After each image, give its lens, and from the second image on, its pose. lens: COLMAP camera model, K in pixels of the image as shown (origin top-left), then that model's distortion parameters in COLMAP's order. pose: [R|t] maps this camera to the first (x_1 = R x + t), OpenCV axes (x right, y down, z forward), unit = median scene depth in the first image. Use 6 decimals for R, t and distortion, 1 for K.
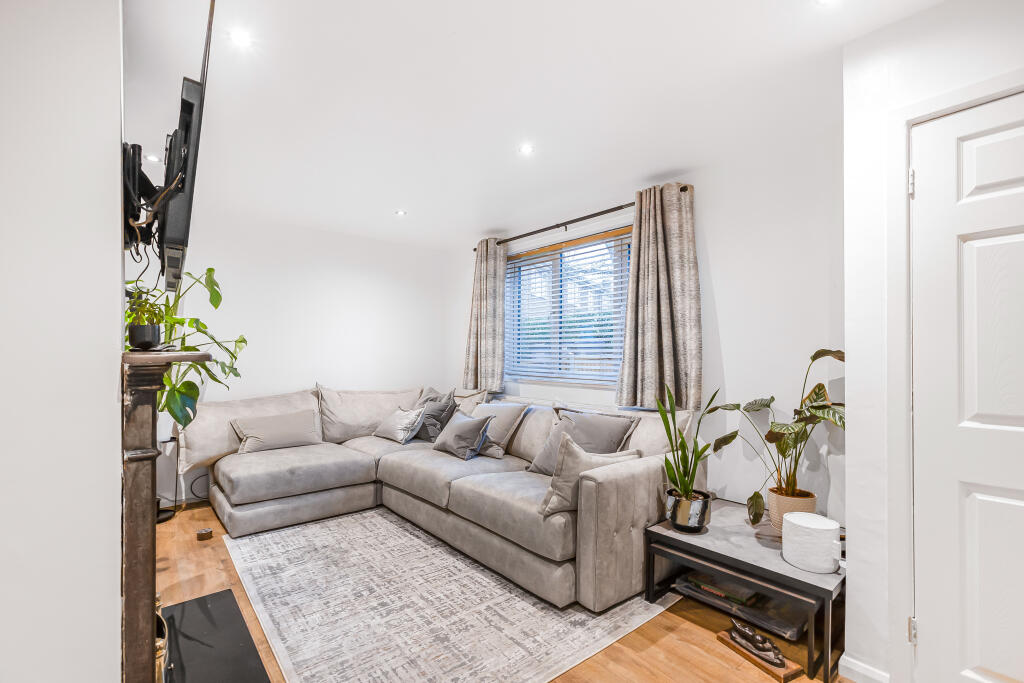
lens RADIAL K [[464.7, 0, 513.3], [0, 464.7, 357.7], [0, 0, 1]] dist [-0.000051, 0.000334]
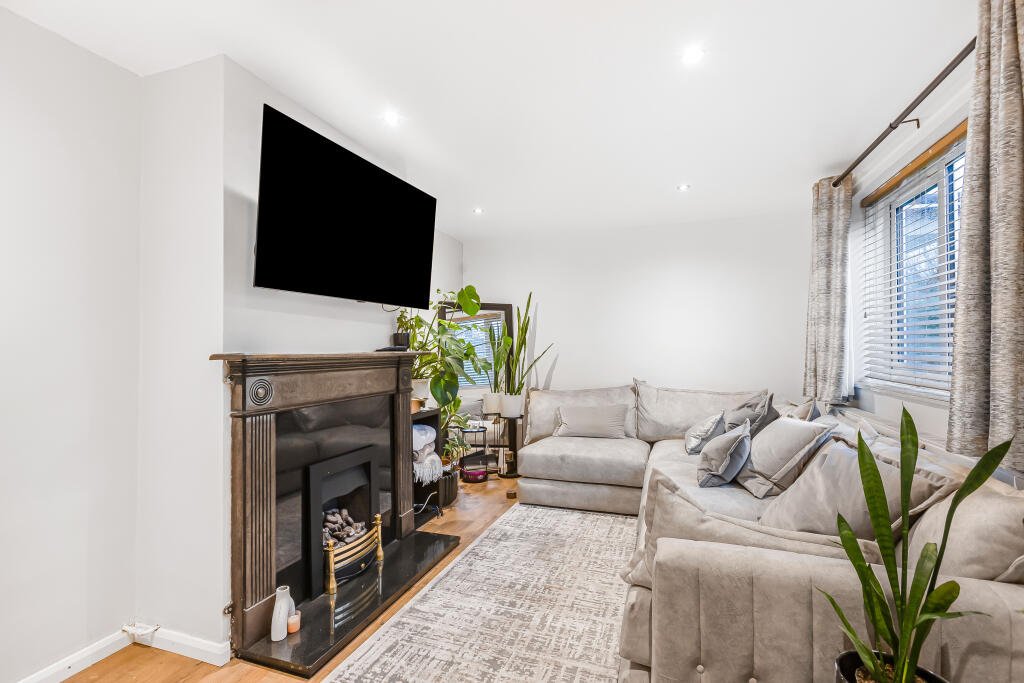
lens RADIAL K [[454.8, 0, 514.7], [0, 454.8, 347.8], [0, 0, 1]] dist [-0.016264, 0.000638]
pose [[0.511761, -0.016191, -0.858975, 0.399082], [0.005303, 0.999863, -0.015687, 0.001080], [0.859111, 0.003472, 0.511777, 0.365251]]
